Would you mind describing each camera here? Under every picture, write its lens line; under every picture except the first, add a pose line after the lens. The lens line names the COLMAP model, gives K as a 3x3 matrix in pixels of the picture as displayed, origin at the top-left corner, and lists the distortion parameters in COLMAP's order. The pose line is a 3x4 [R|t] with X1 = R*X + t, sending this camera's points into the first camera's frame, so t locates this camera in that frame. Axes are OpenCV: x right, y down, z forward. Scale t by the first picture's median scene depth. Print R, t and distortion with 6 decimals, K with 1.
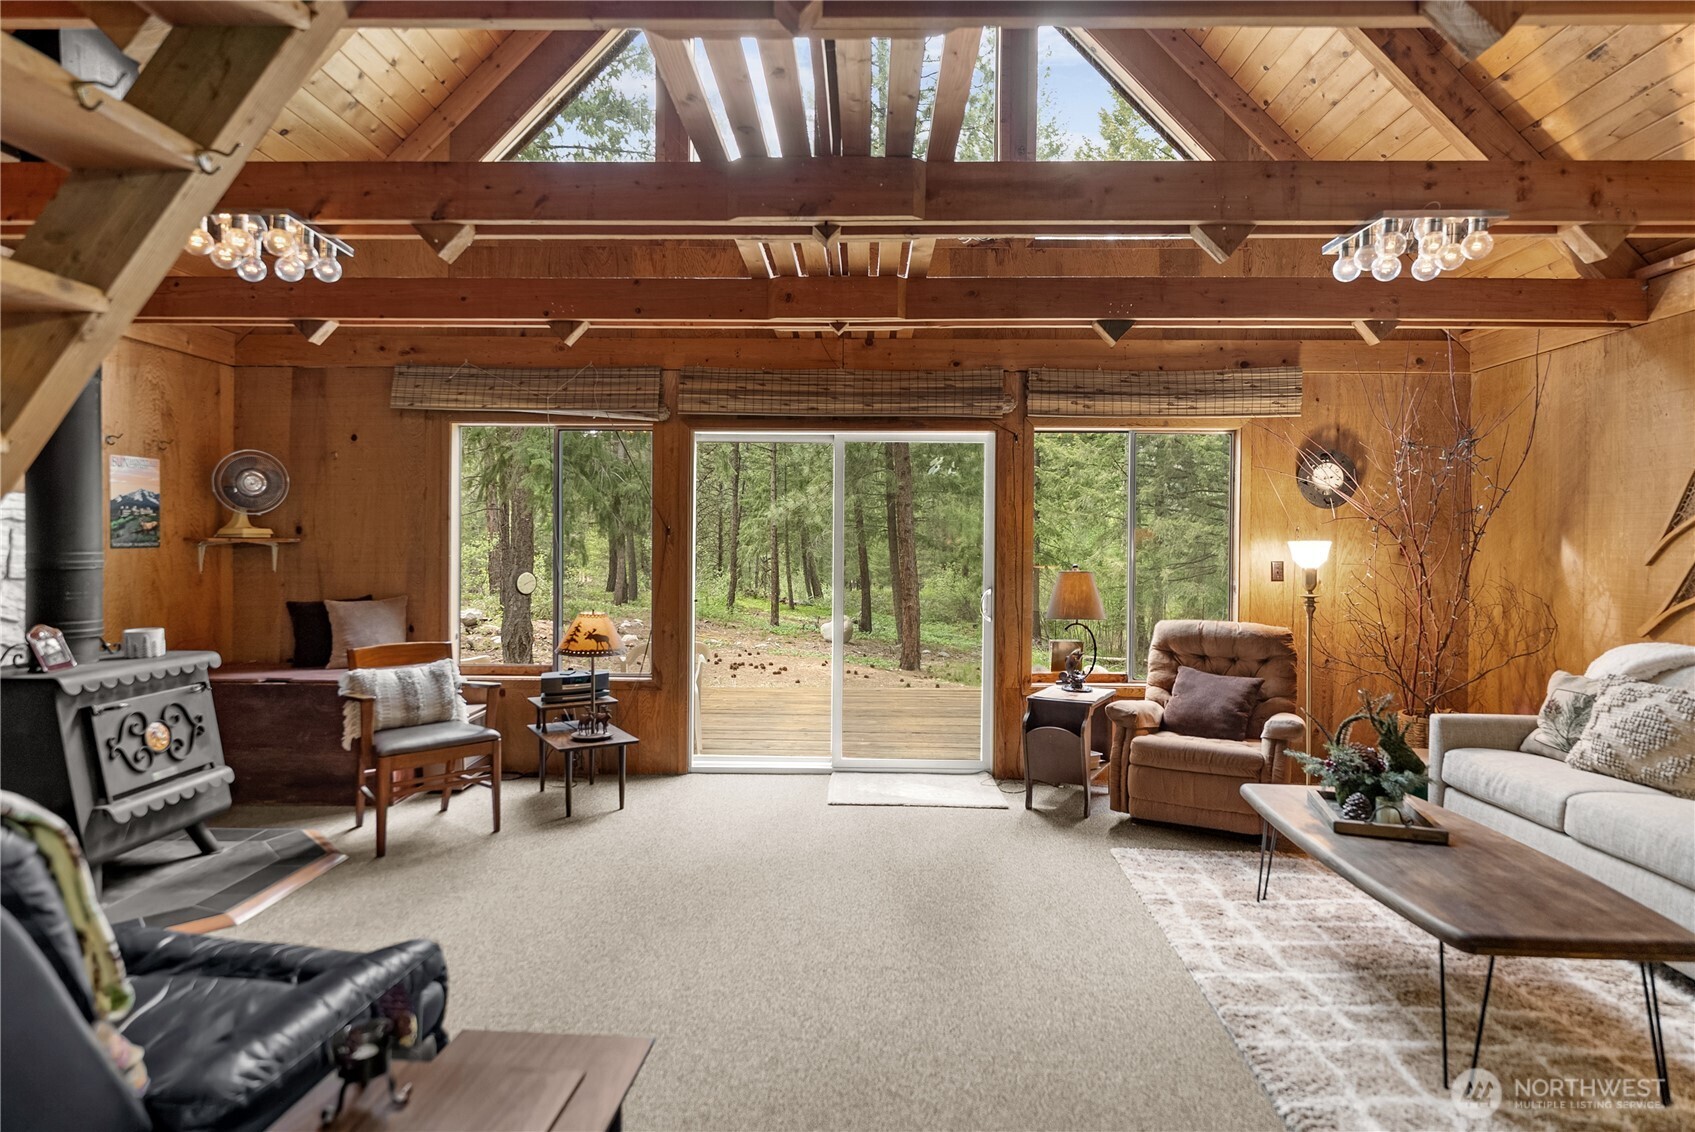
lens RADIAL K [[909.6, 0, 848.4], [0, 909.6, 546.6], [0, 0, 1]] dist [0.001597, -0.000086]
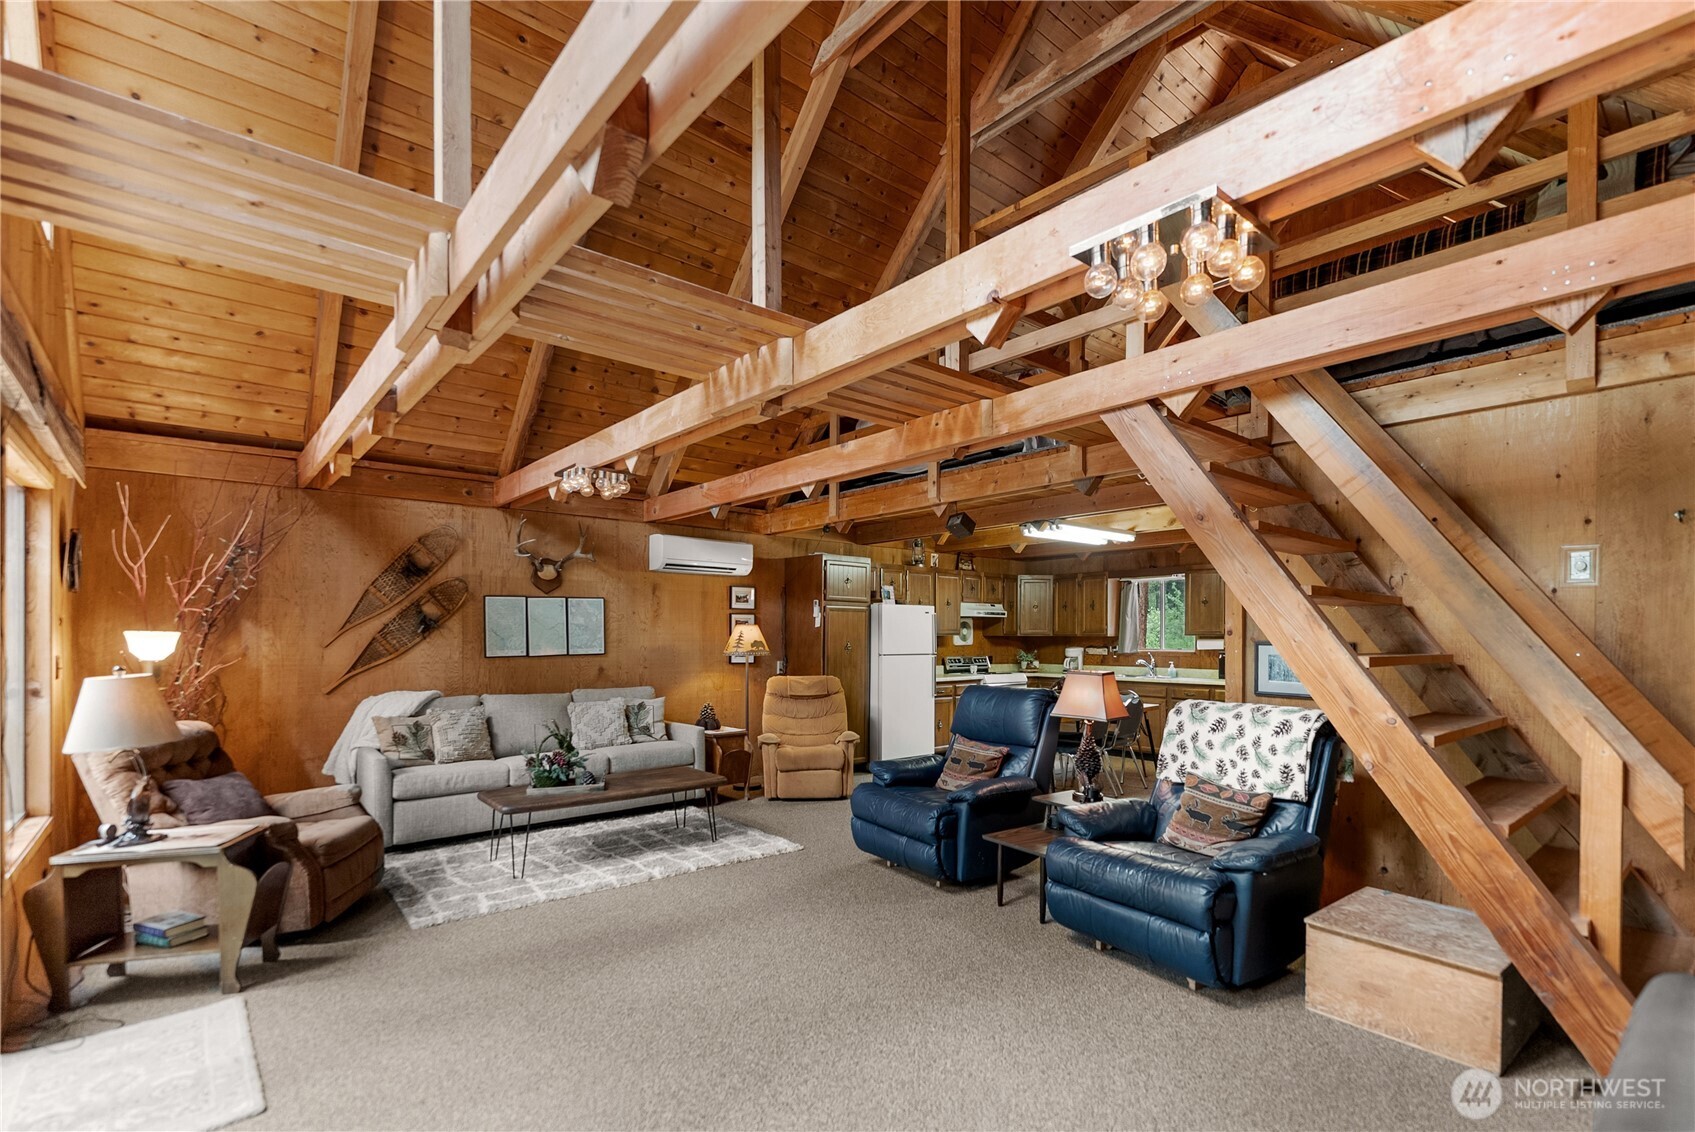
lens RADIAL K [[769.1, 0, 849.1], [0, 769.1, 647.1], [0, 0, 1]] dist [-0.000673, -0.000146]
pose [[-0.659842, -0.018143, 0.751185, -0.595573], [-0.001527, 0.999739, 0.022805, -0.009617], [-0.751402, 0.013901, -0.659698, 1.026116]]
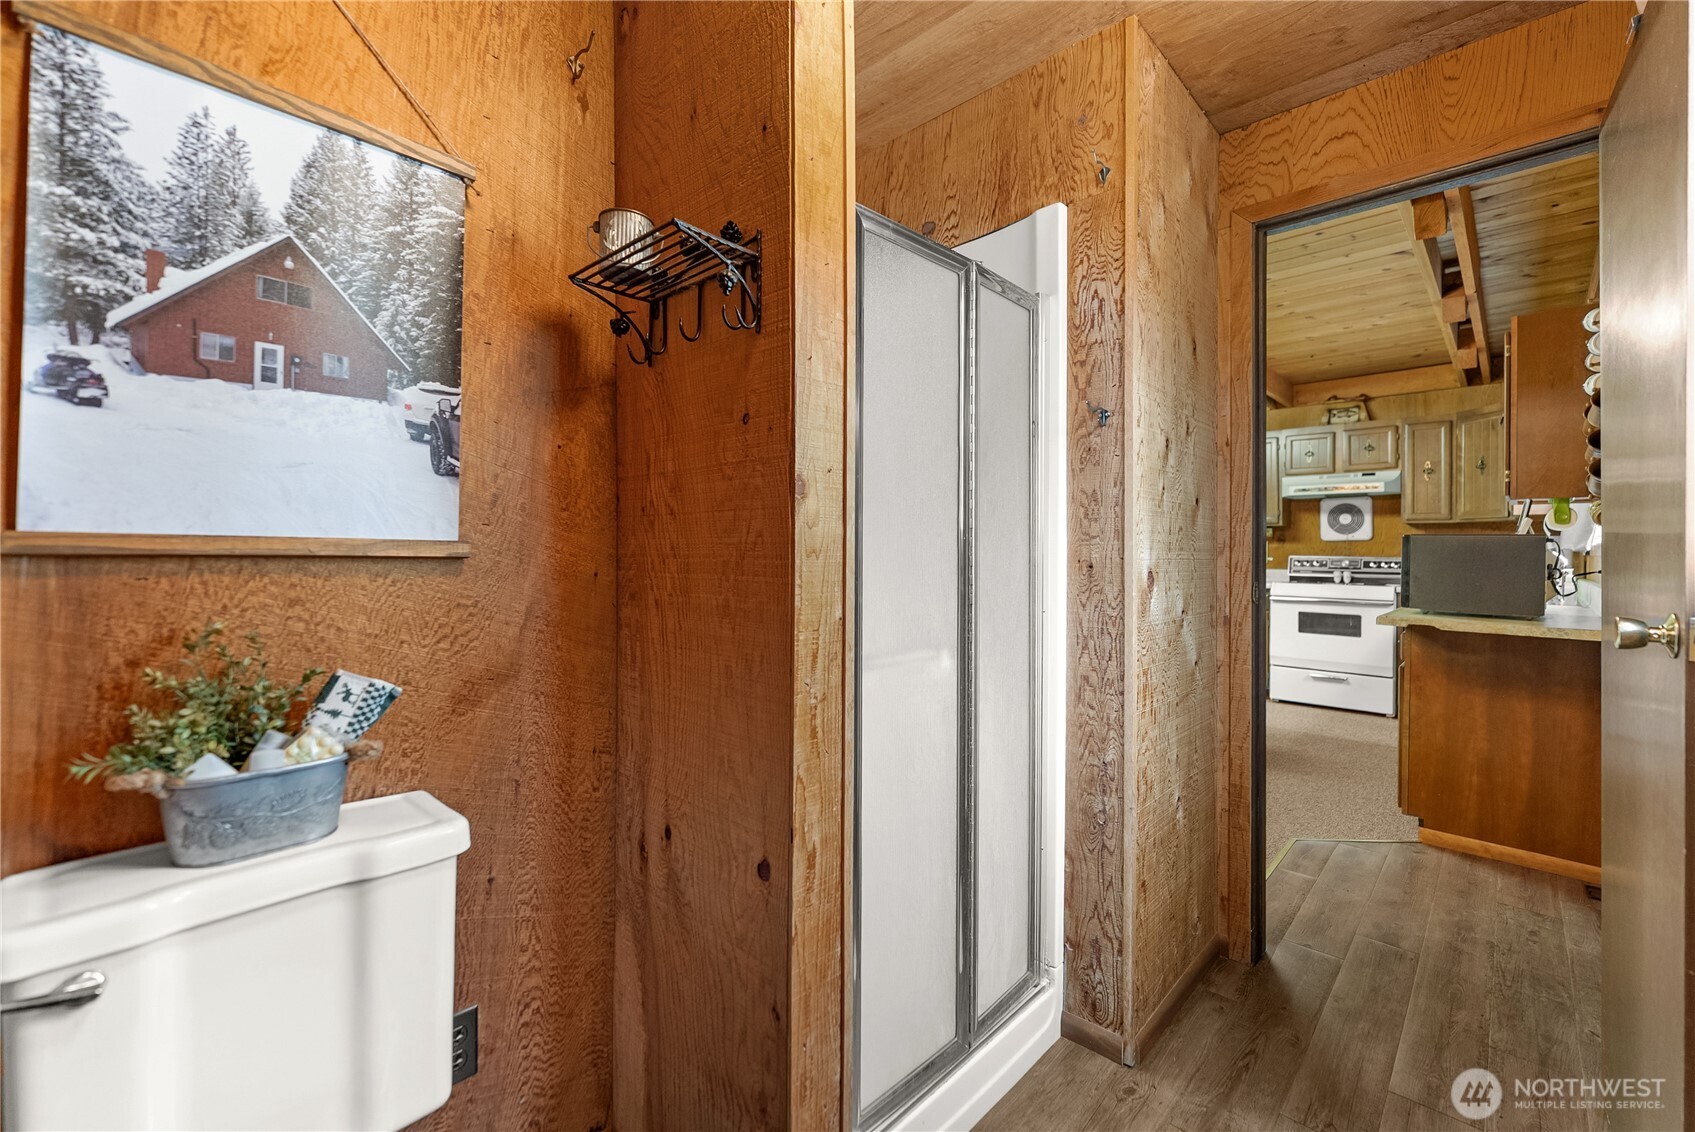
lens RADIAL K [[708.6, 0, 853.3], [0, 708.6, 548.0], [0, 0, 1]] dist [-0.001364, -0.000301]
pose [[0.674614, -0.000613, 0.738170, -0.724883], [0.003941, 0.999988, -0.002772, 0.044059], [-0.738160, 0.004779, 0.674609, -0.720799]]
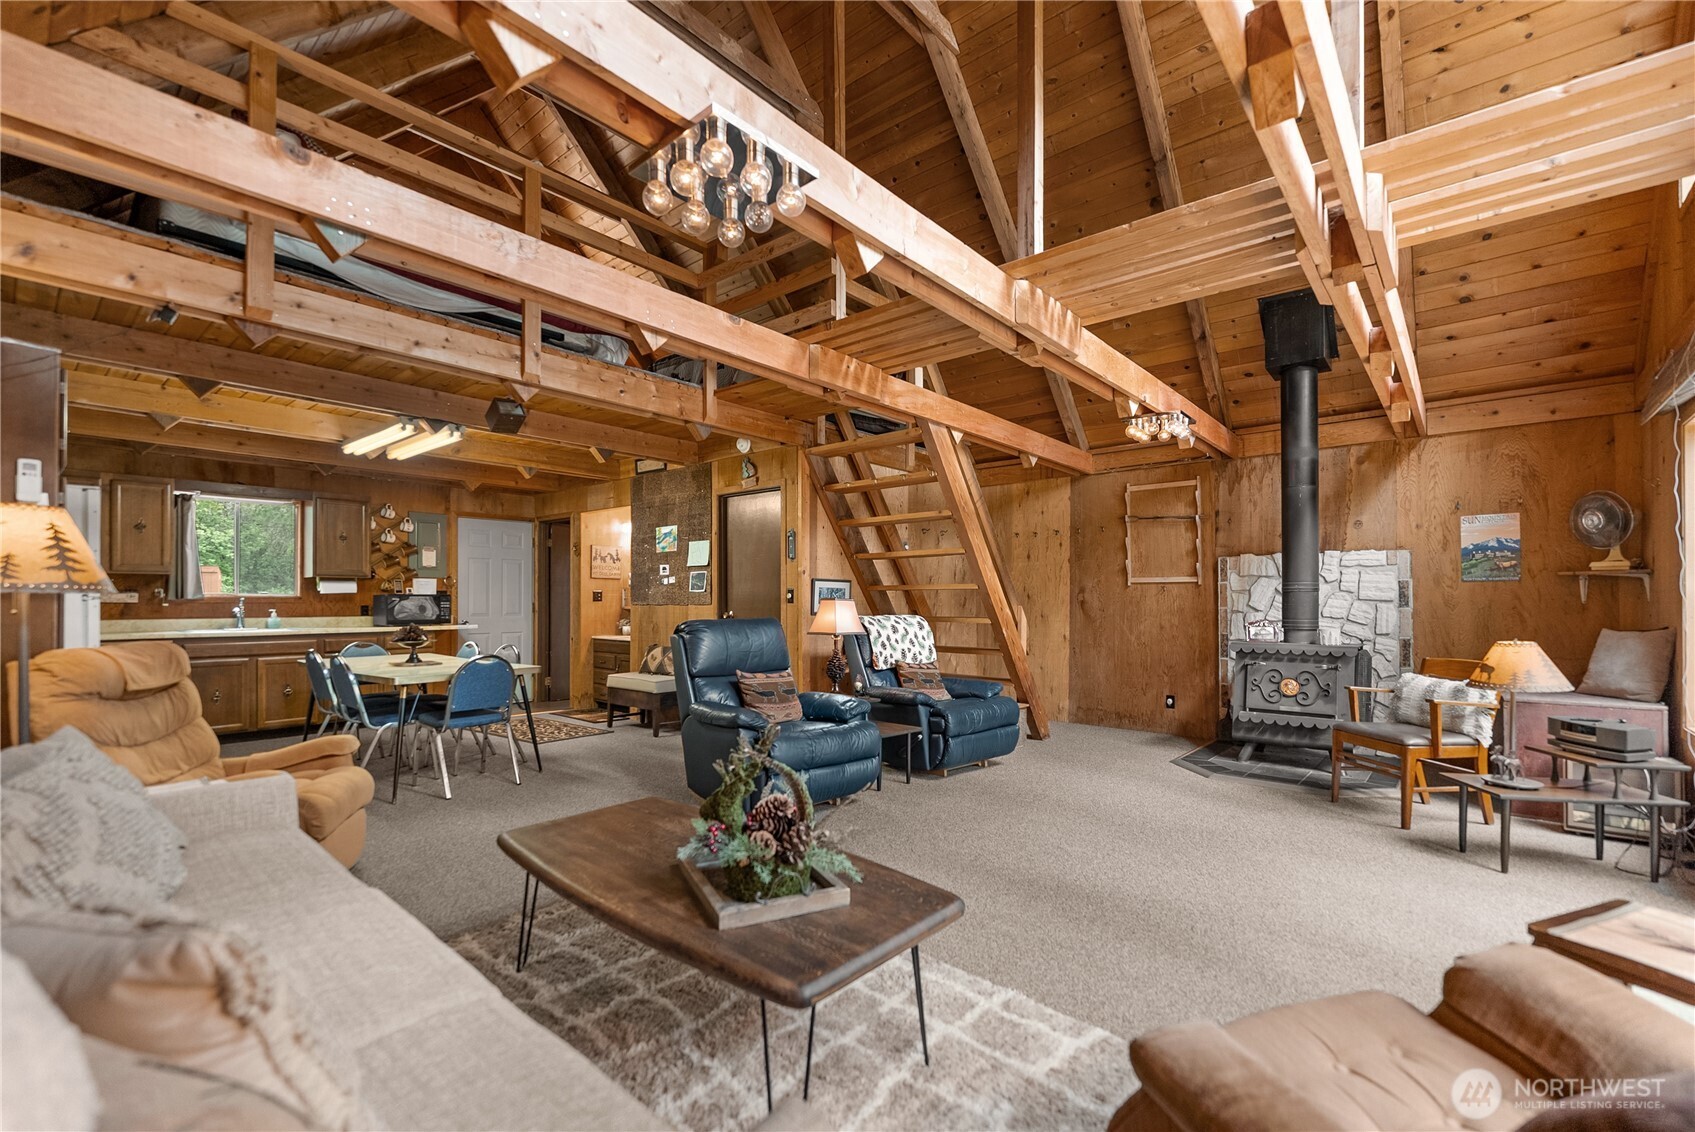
lens RADIAL K [[733.7, 0, 847.2], [0, 733.7, 593.3], [0, 0, 1]] dist [0.000460, 0.000048]
pose [[-0.636245, -0.014009, -0.771360, 0.657409], [-0.010051, 0.999901, -0.009869, 0.038950], [0.771421, 0.001474, -0.636323, 0.939876]]
